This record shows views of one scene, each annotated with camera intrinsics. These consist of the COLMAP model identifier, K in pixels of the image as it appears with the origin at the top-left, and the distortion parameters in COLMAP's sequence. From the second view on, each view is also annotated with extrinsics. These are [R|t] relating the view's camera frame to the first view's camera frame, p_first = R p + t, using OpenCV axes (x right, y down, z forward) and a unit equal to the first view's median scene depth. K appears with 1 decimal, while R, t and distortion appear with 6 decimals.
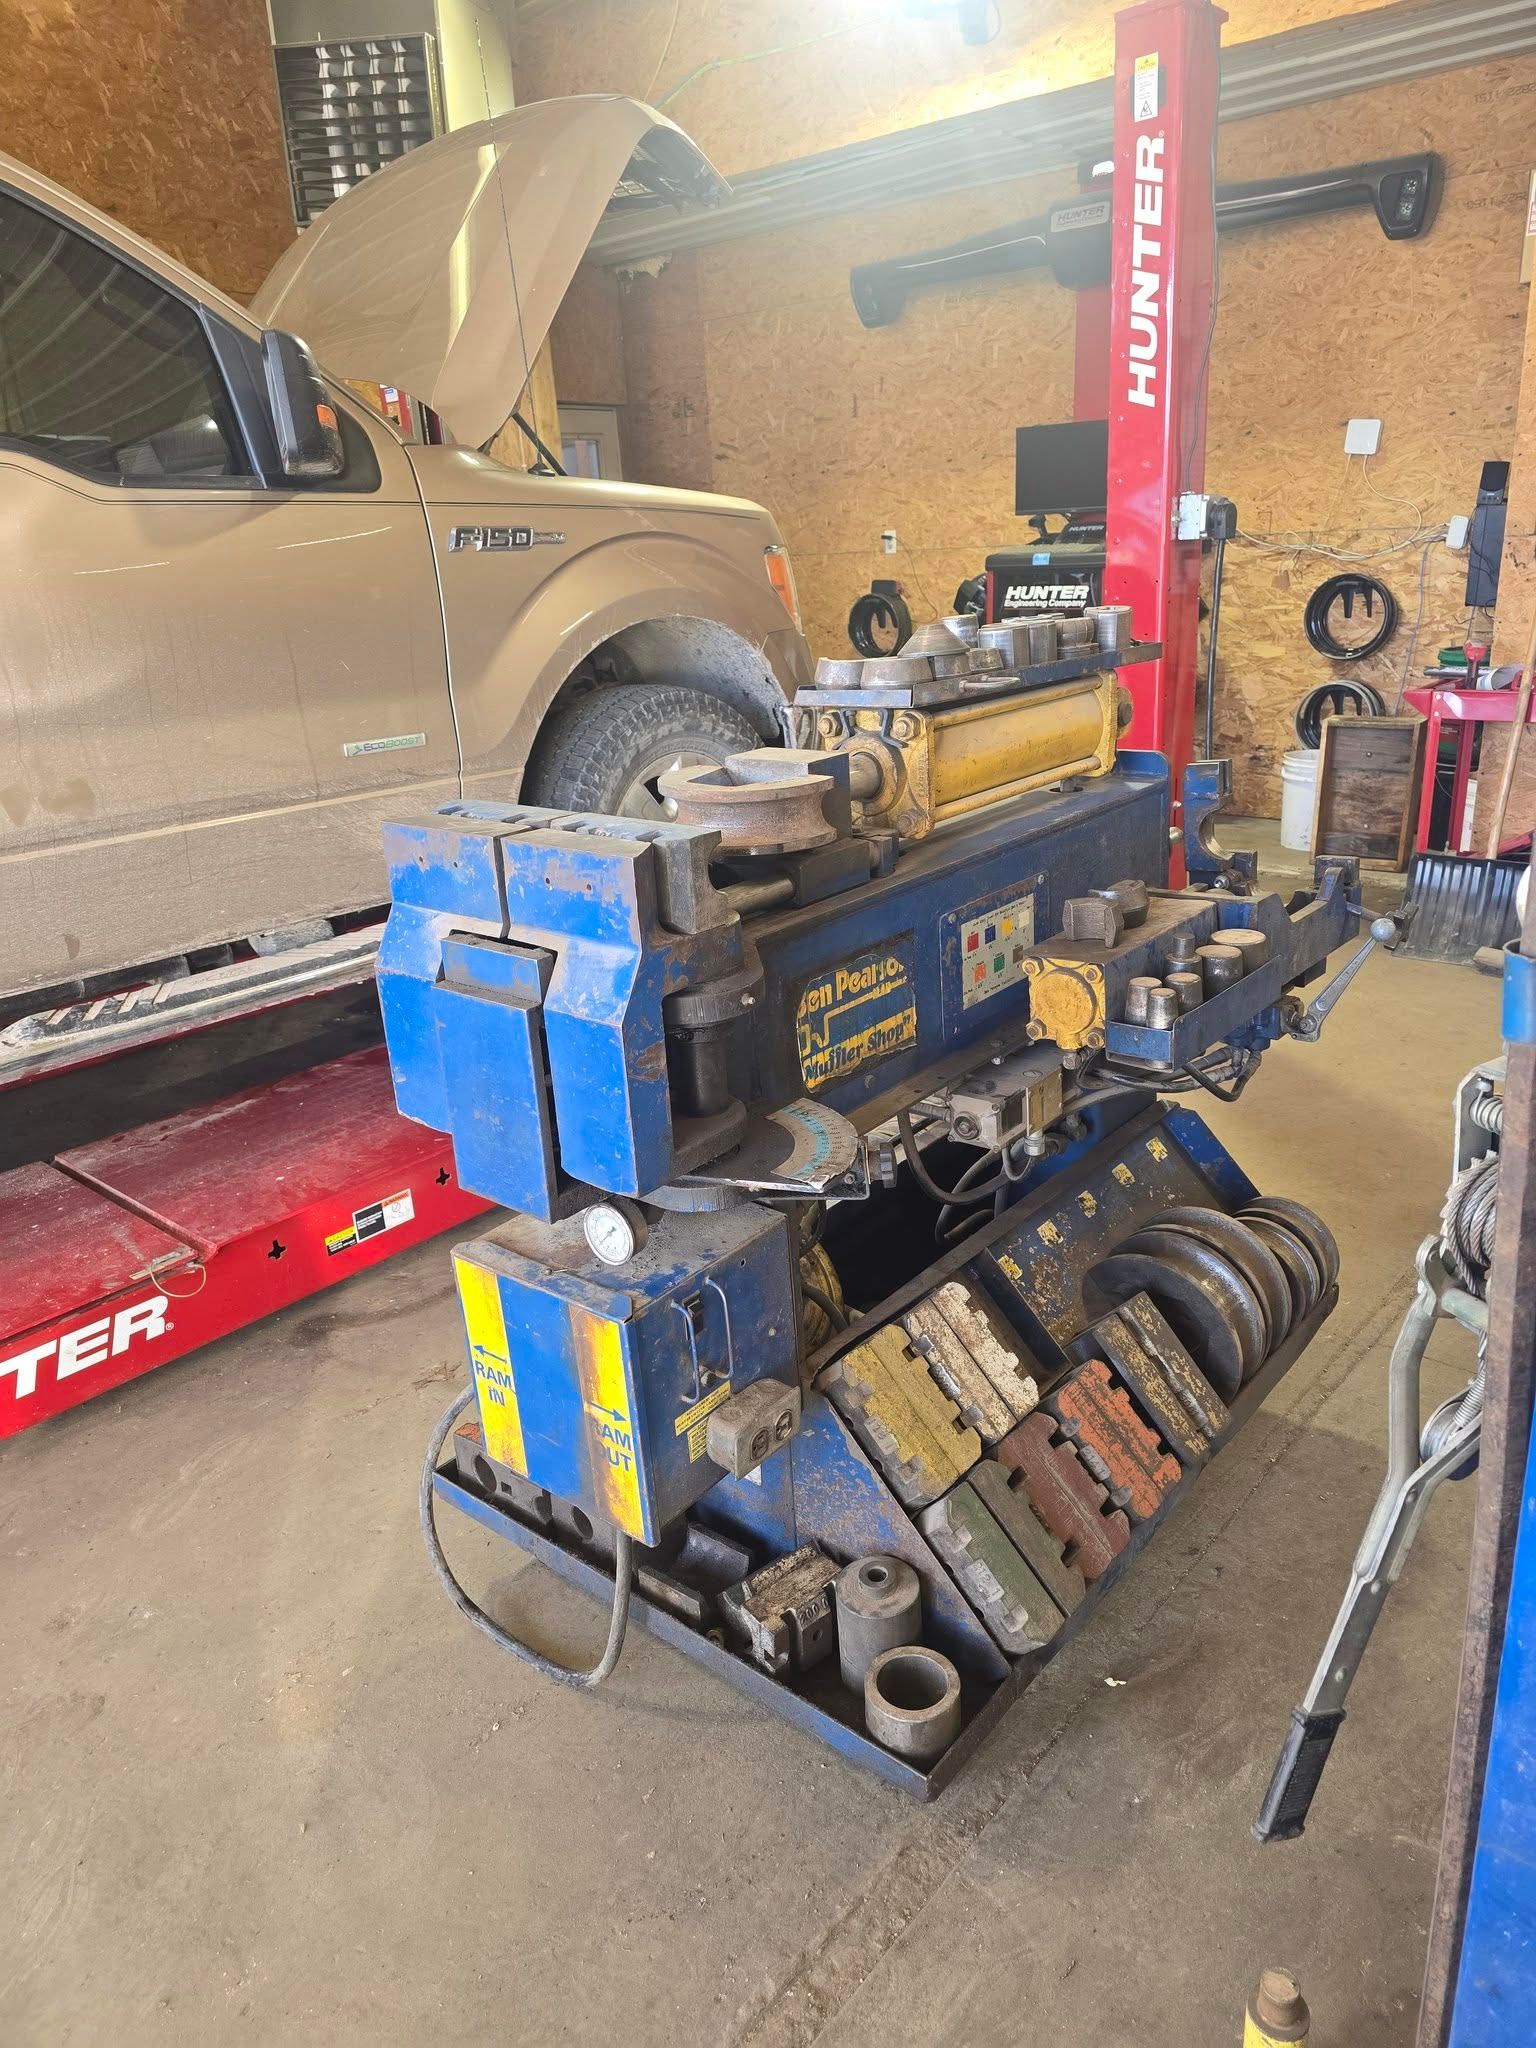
lens RADIAL K [[1414.5, 0, 768.1], [0, 1414.5, 1024.5], [0, 0, 1]] dist [0.023217, -0.011307]
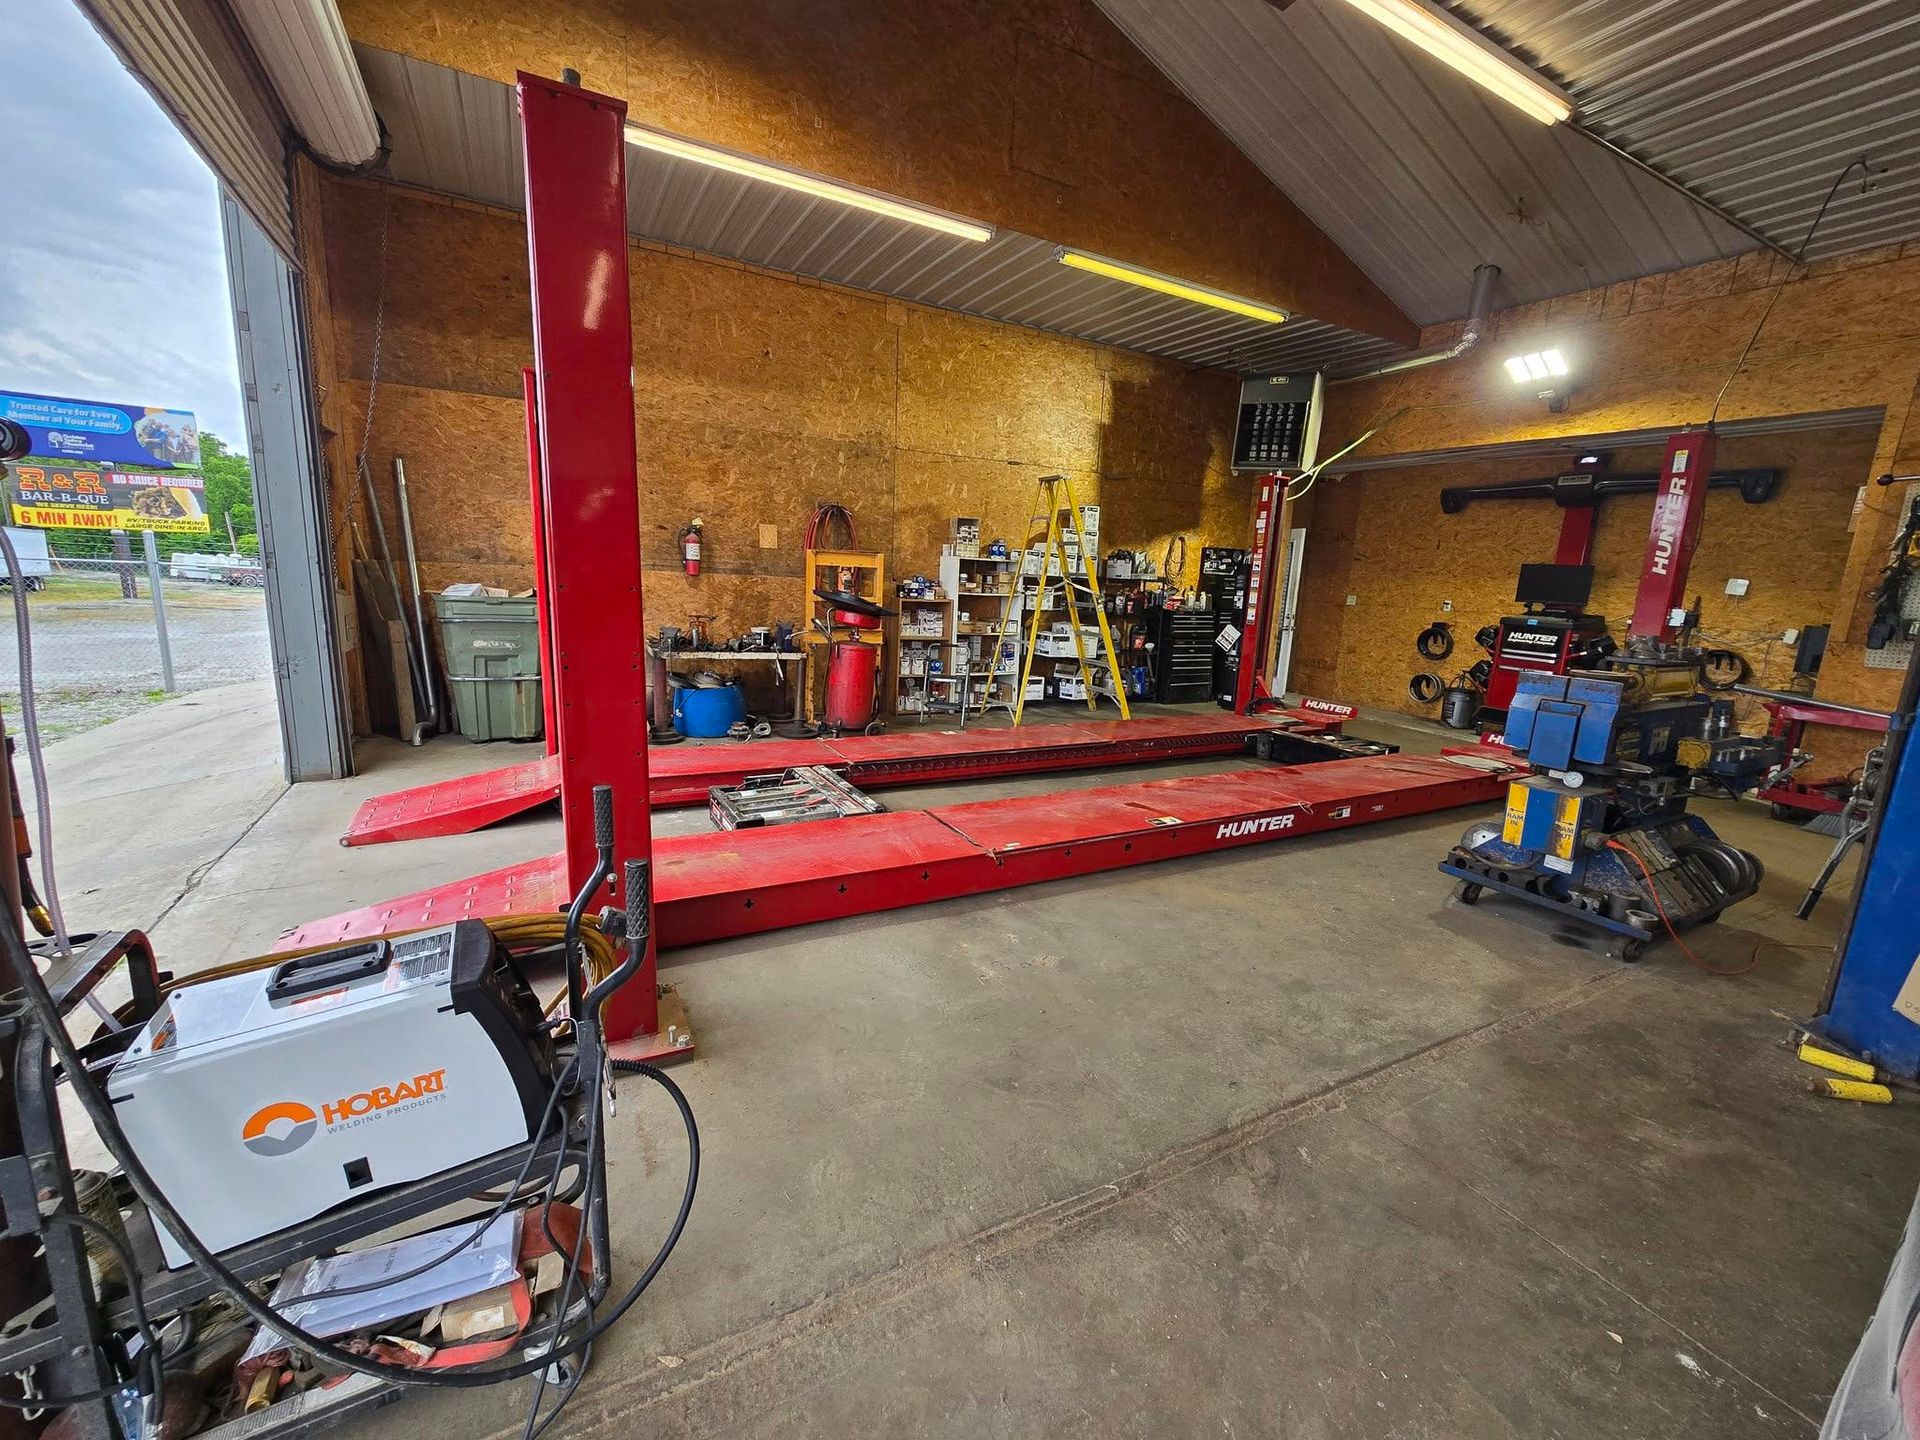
lens RADIAL K [[787.8, 0, 963.0], [0, 787.8, 712.8], [0, 0, 1]] dist [-0.000087, 0.000122]
pose [[0.934460, 0.159572, -0.318311, -0.240505], [-0.206285, 0.971267, -0.118685, 0.134636], [0.290226, 0.176569, 0.940528, -0.374021]]
